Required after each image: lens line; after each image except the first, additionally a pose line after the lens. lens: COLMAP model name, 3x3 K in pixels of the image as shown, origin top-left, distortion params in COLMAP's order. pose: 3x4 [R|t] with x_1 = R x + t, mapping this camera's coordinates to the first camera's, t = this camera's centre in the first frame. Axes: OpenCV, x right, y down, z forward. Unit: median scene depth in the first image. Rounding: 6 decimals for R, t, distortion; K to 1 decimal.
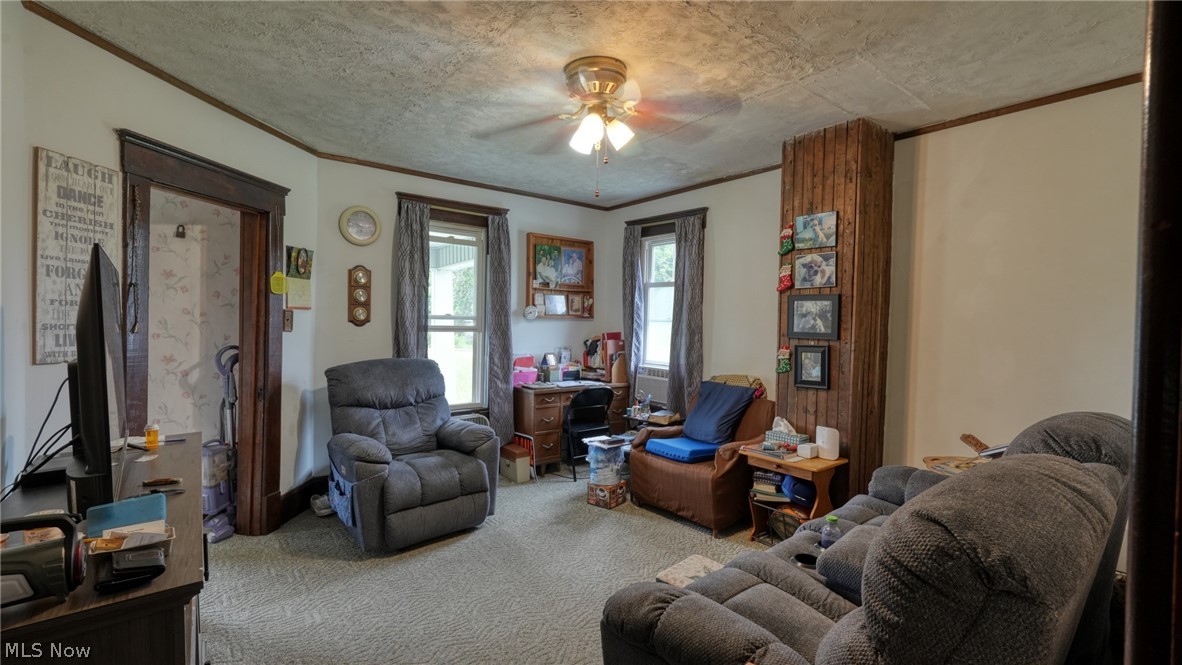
lens RADIAL K [[515.0, 0, 592.6], [0, 515.0, 329.5], [0, 0, 1]] dist [-0.011093, 0.000547]
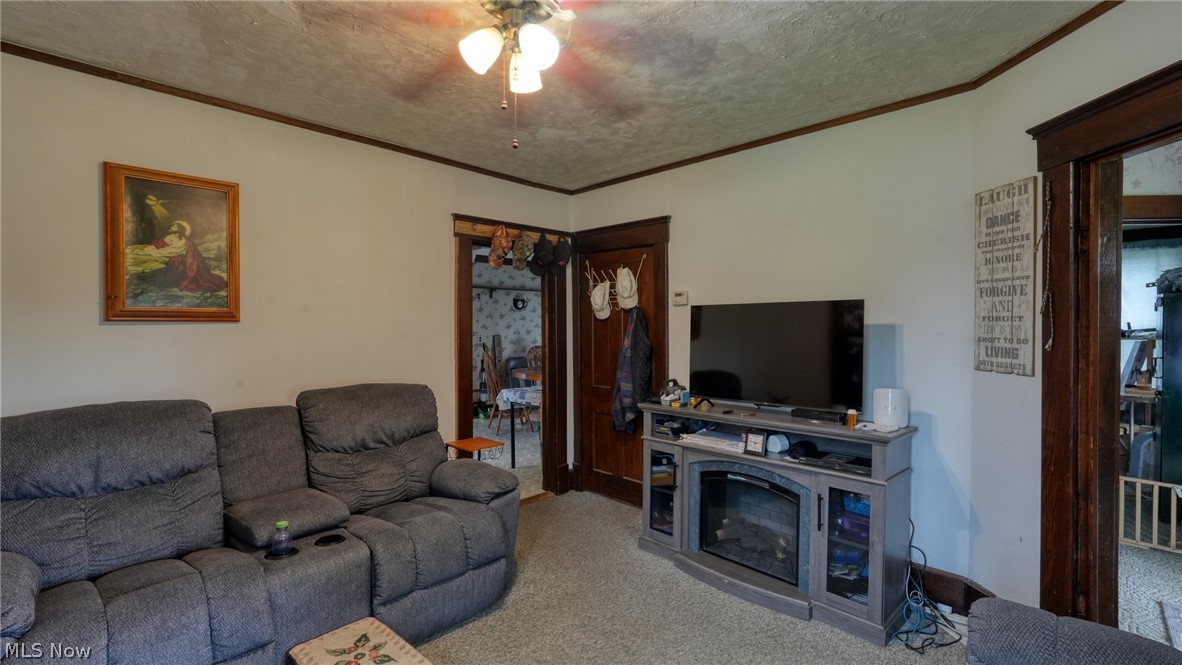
lens RADIAL K [[515.0, 0, 590.0], [0, 515.0, 333.0], [0, 0, 1]] dist [-0.011093, 0.000547]
pose [[-0.995454, -0.009613, -0.094753, -0.022854], [-0.012435, 0.999495, 0.029236, -0.027109], [0.094424, 0.030281, -0.995071, 1.299543]]
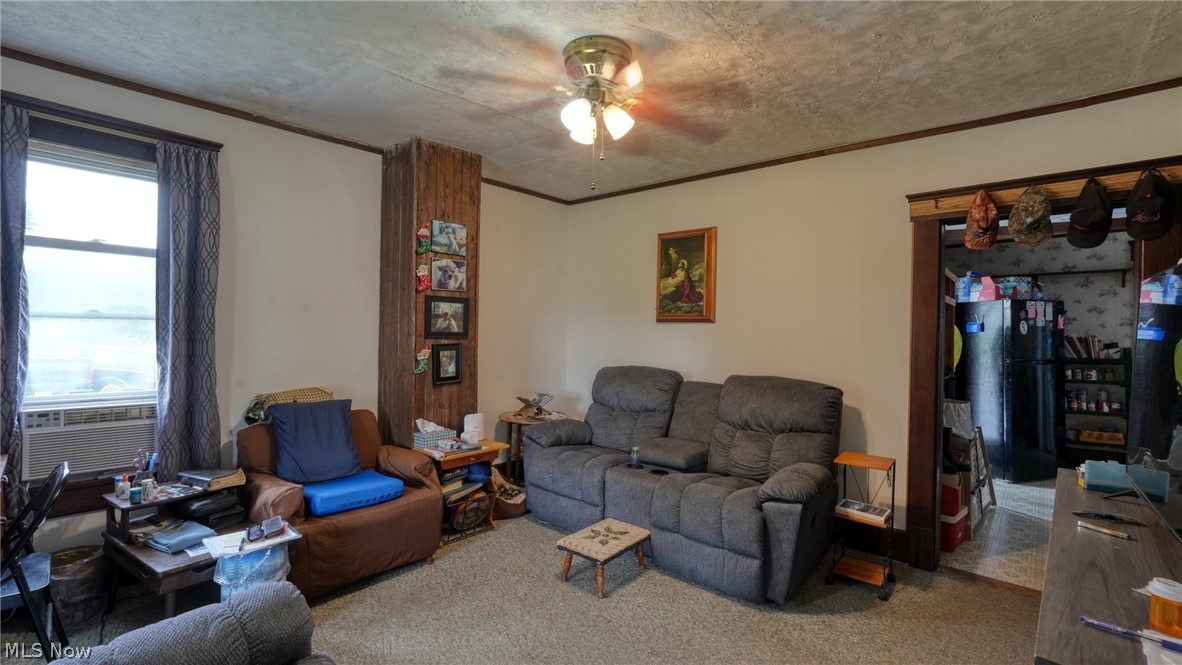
lens RADIAL K [[515.0, 0, 591.3], [0, 515.0, 329.5], [0, 0, 1]] dist [-0.011093, 0.000547]
pose [[-0.151293, -0.015497, 0.988367, -0.692842], [0.000503, 0.999876, 0.015754, -0.016409], [-0.988489, 0.002881, -0.151266, 0.875587]]
